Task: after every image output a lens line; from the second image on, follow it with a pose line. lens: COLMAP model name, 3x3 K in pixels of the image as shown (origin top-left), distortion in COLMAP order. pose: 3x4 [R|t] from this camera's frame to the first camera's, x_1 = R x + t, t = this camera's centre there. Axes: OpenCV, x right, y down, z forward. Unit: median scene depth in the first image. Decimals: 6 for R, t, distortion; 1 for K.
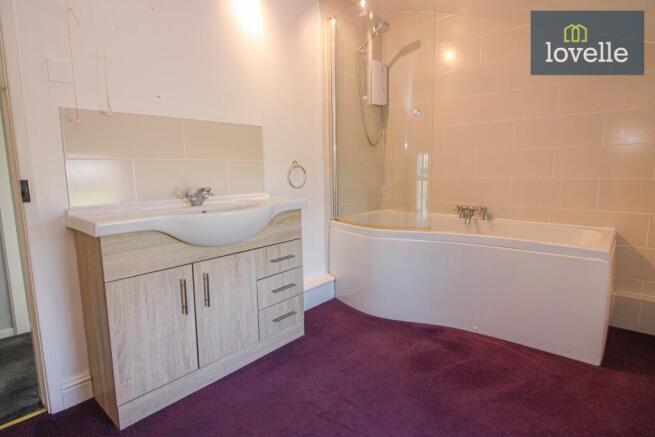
lens RADIAL K [[354.5, 0, 327.5], [0, 354.5, 217.5], [0, 0, 1]] dist [0.000343, 0.000000]
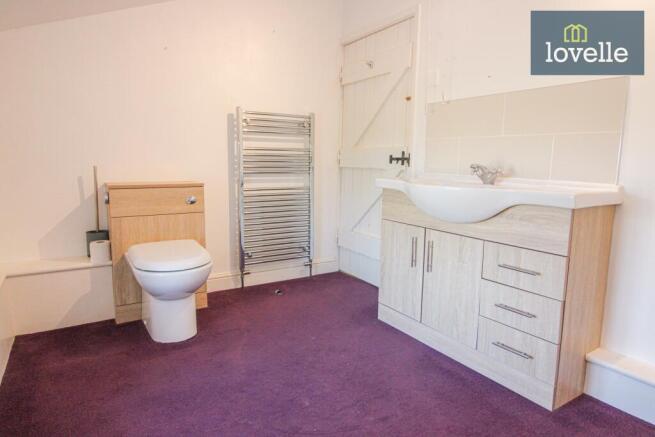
lens RADIAL K [[411.4, 0, 327.8], [0, 411.4, 218.2], [0, 0, 1]] dist [0.000660, 0.000201]
pose [[-0.307957, 0.148287, -0.939773, 0.804627], [-0.140353, 0.969890, 0.199032, -0.101575], [0.940991, 0.193193, -0.277872, 0.904729]]
